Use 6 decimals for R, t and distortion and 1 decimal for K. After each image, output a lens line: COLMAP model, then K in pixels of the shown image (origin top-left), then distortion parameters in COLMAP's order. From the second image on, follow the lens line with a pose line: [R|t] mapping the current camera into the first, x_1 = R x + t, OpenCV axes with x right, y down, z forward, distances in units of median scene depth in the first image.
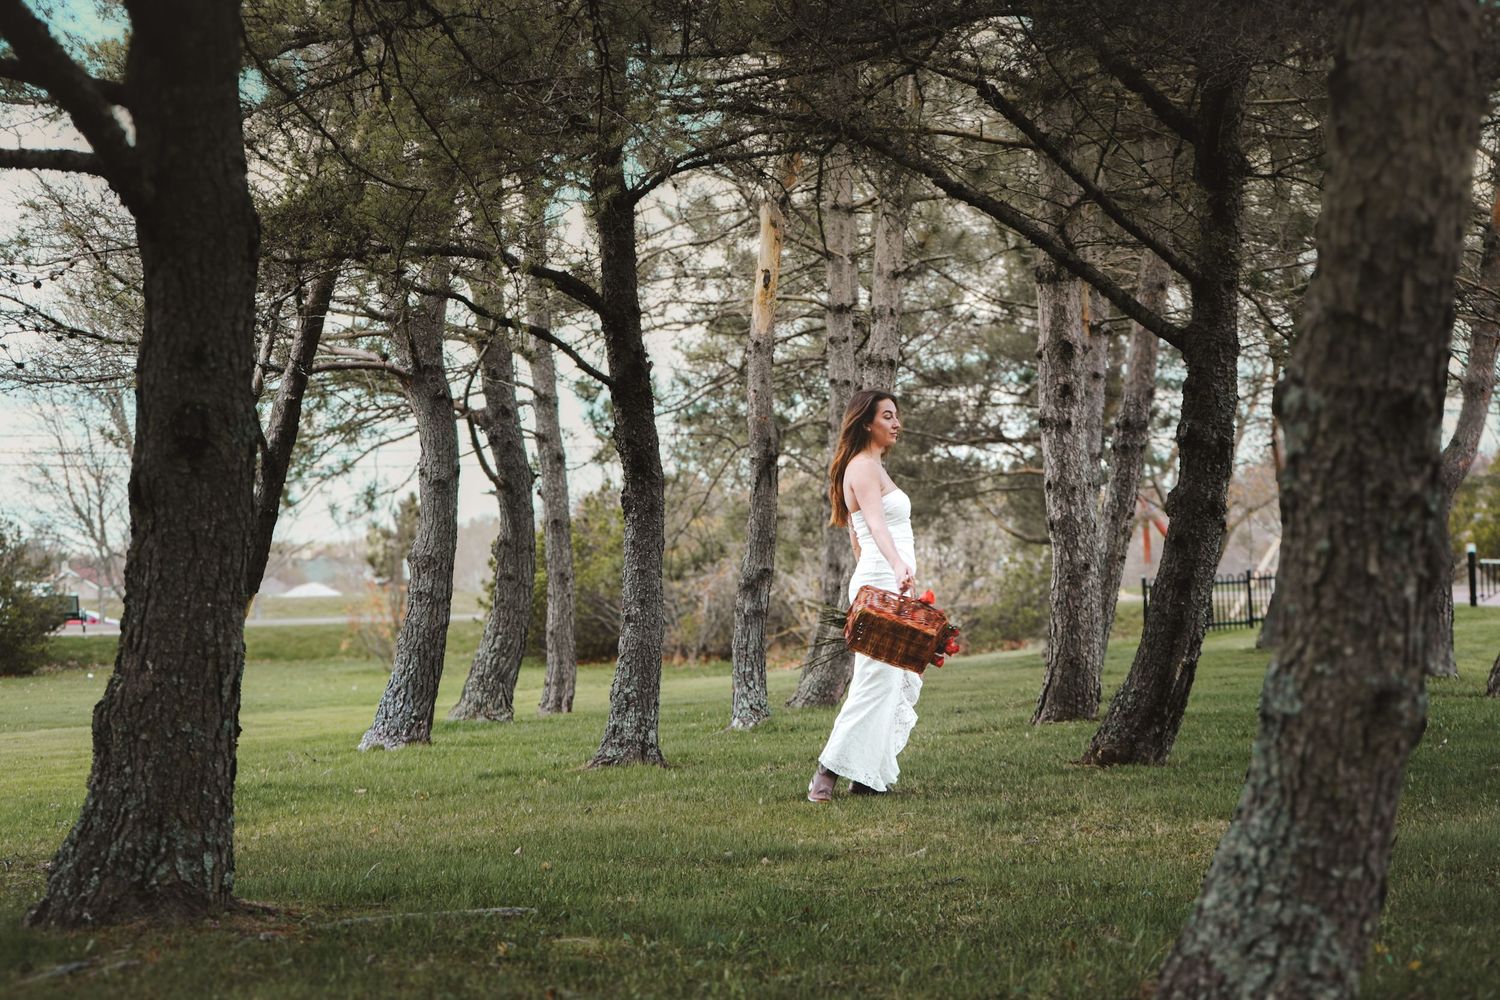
lens RADIAL K [[2815.6, 0, 750.8], [0, 2815.6, 500.0], [0, 0, 1]] dist [0.068210, 0.000000]
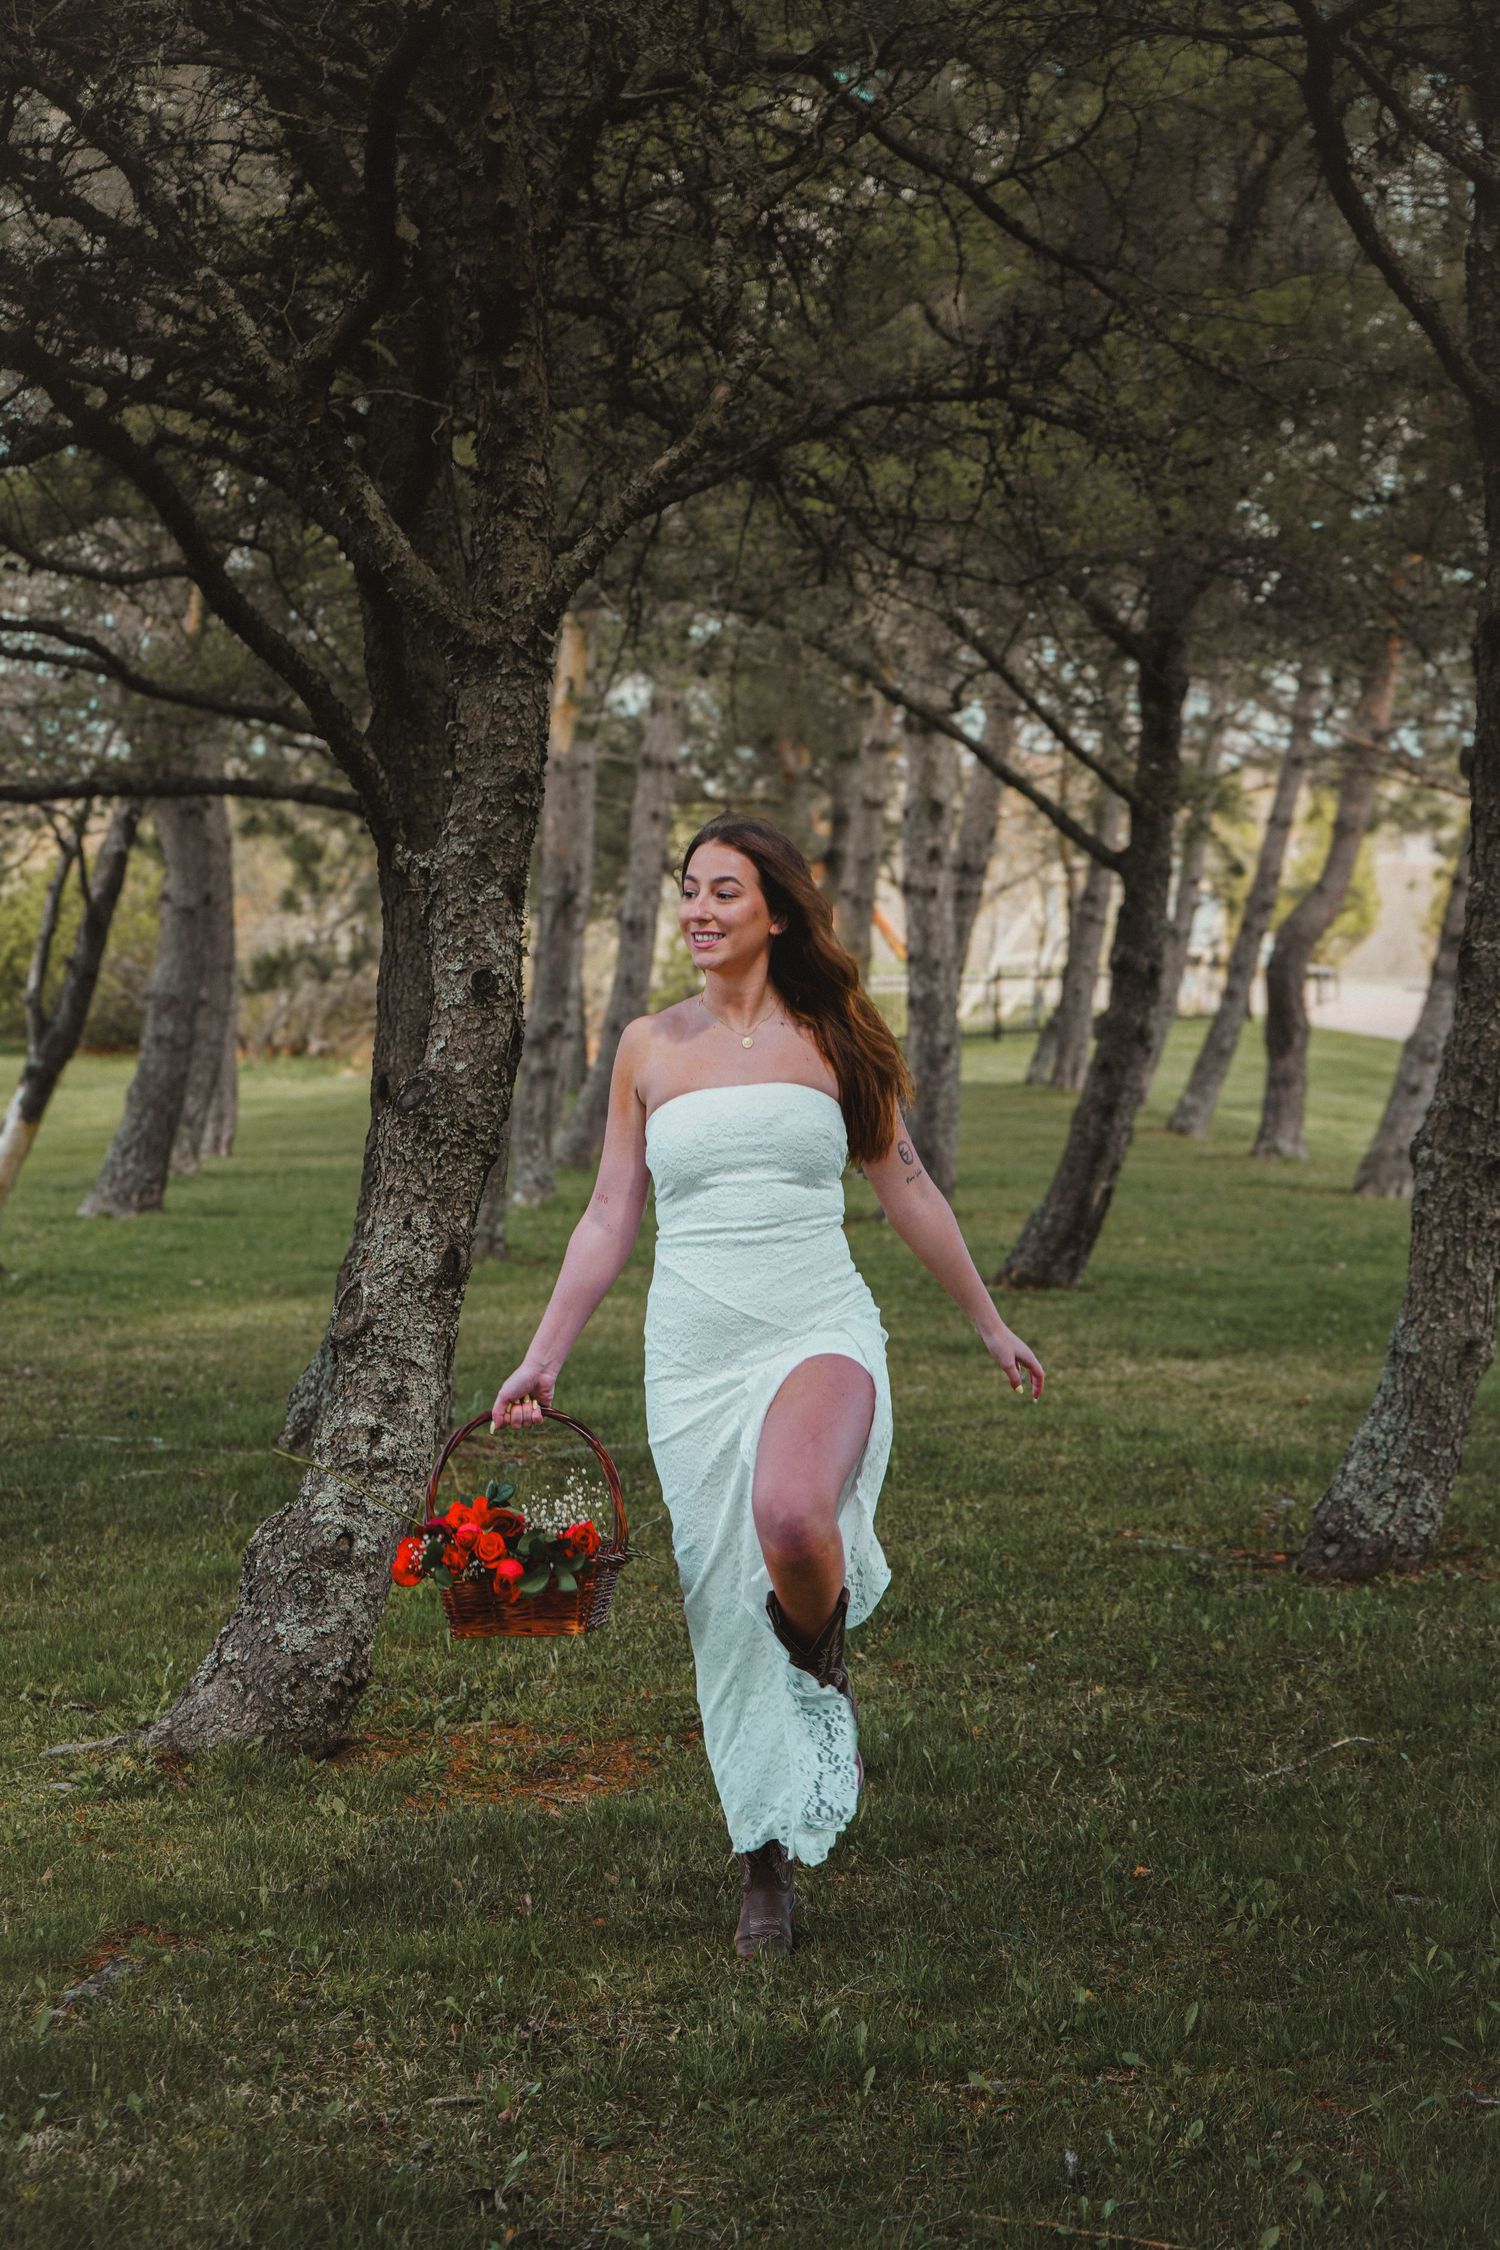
lens RADIAL K [[4070.4, 0, 753.7], [0, 4070.4, 1126.6], [0, 0, 1]] dist [0.224368, 0.000000]
pose [[0.990366, 0.032788, 0.134540, -0.188428], [-0.043676, 0.995934, 0.078787, -0.083119], [-0.131410, -0.083904, 0.987771, -0.468630]]
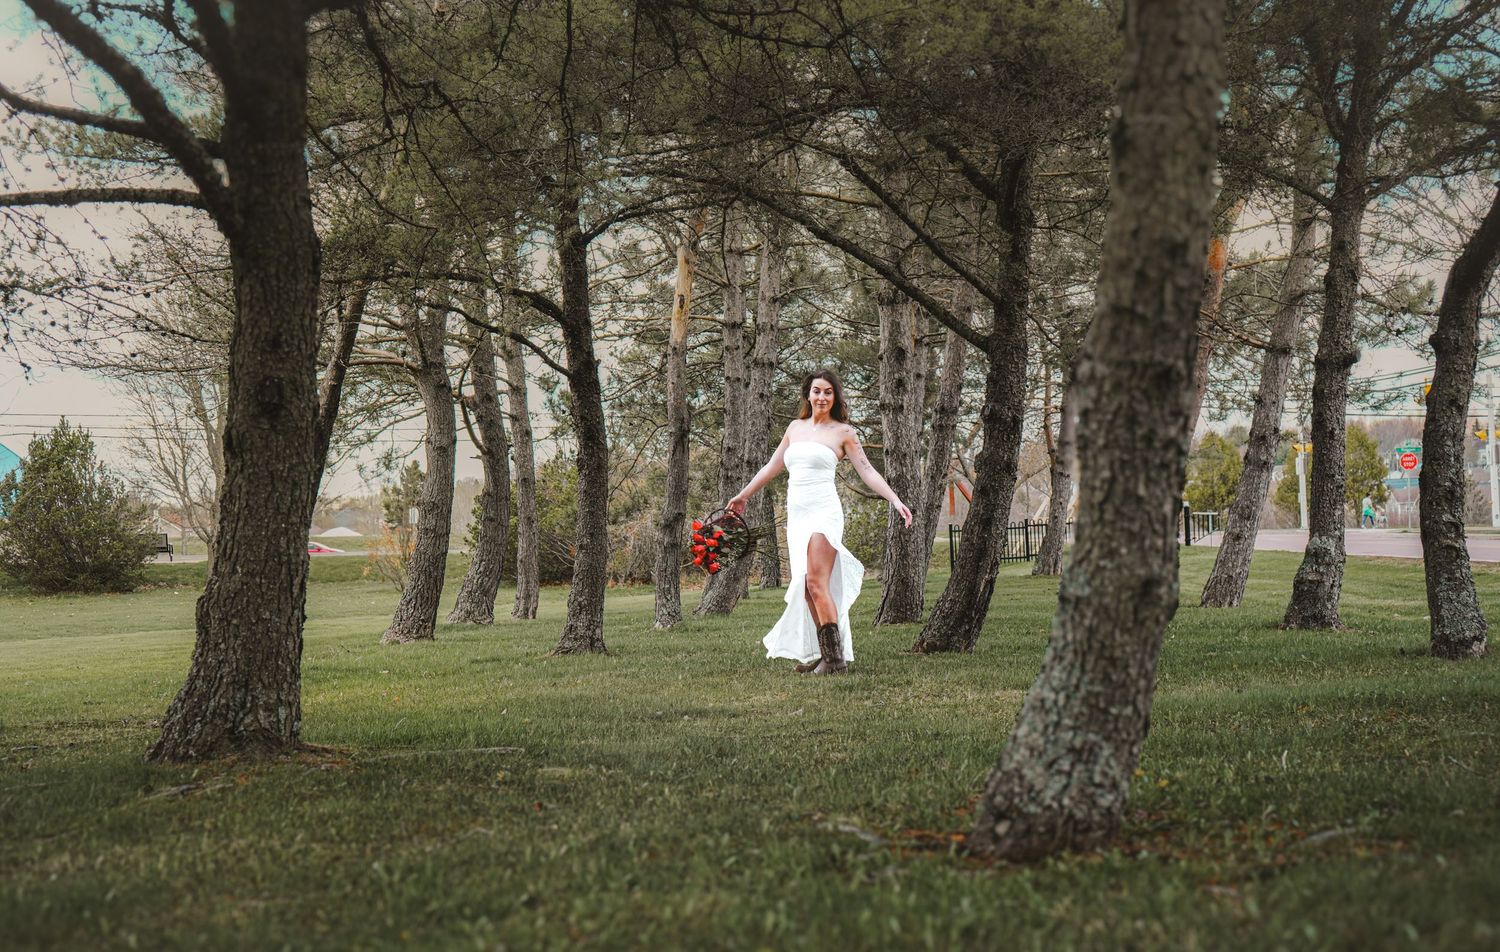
lens RADIAL K [[2055.9, 0, 740.6], [0, 2055.9, 485.9], [0, 0, 1]] dist [0.098452, 0.000000]
pose [[0.999276, 0.005027, 0.037703, -0.005631], [-0.005339, 0.999952, 0.008175, 0.005406], [-0.037660, -0.008370, 0.999256, -0.002202]]
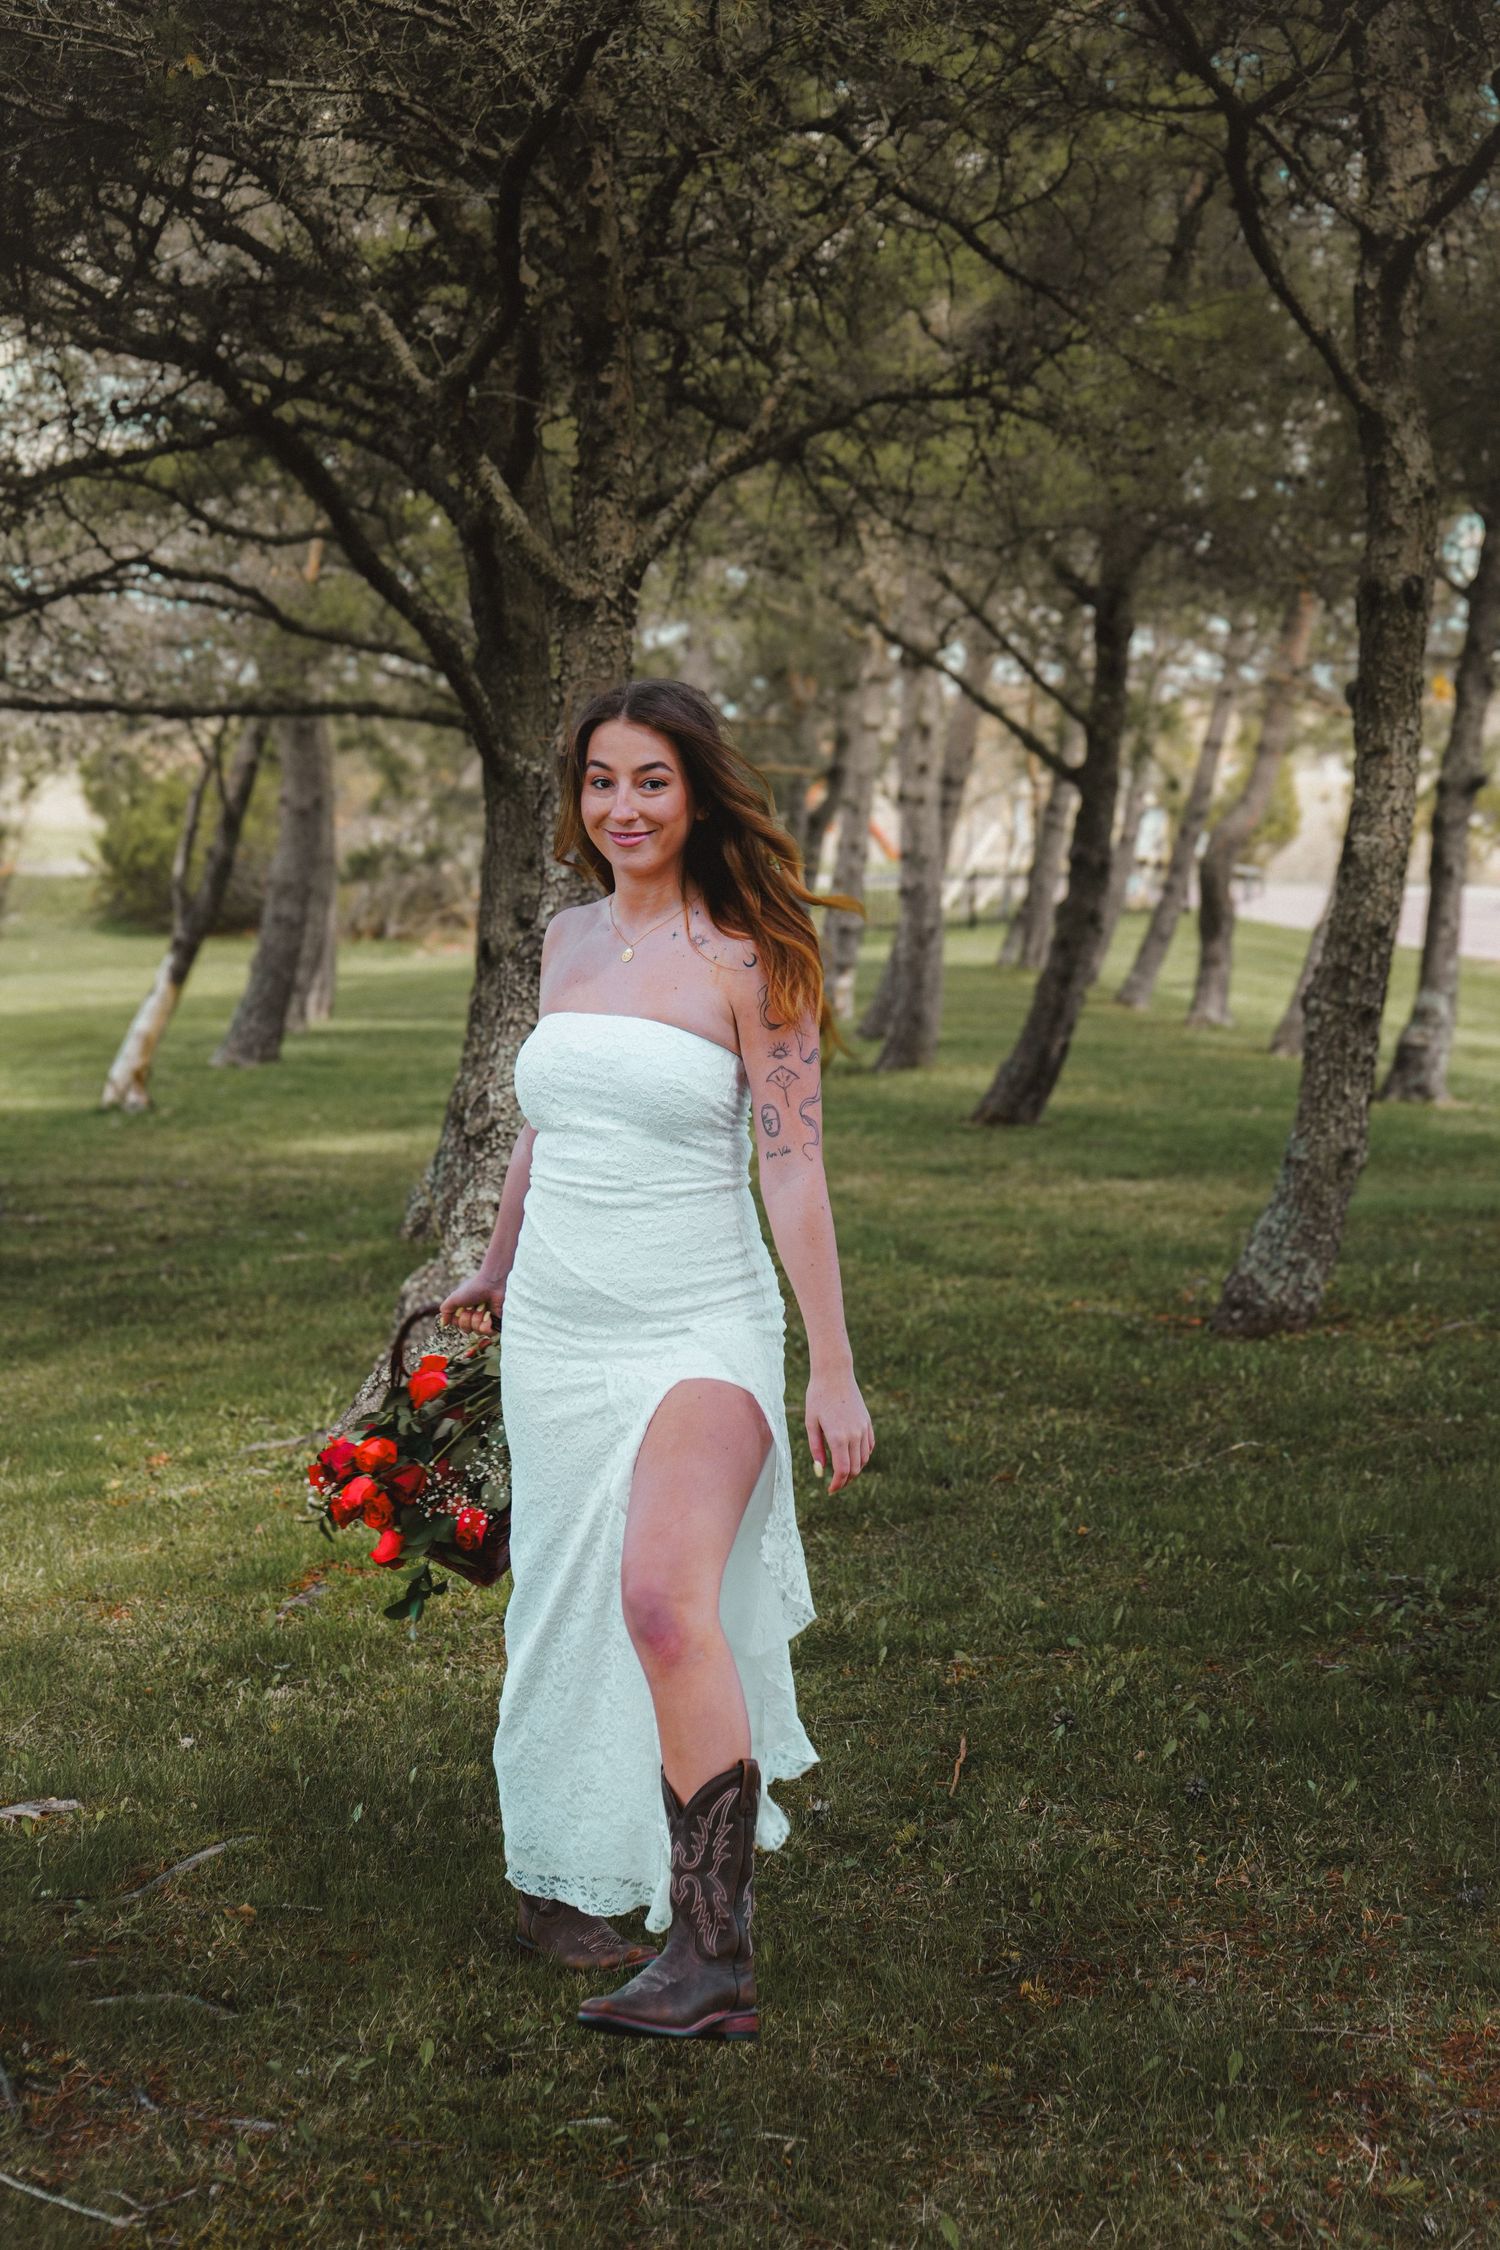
lens RADIAL K [[3491.2, 0, 774.9], [0, 3491.2, 1068.3], [0, 0, 1]] dist [0.281184, 0.000000]
pose [[0.989645, 0.036456, 0.138830, -0.205393], [-0.050173, 0.994056, 0.096624, -0.082102], [-0.134482, -0.102588, 0.985591, -0.548006]]
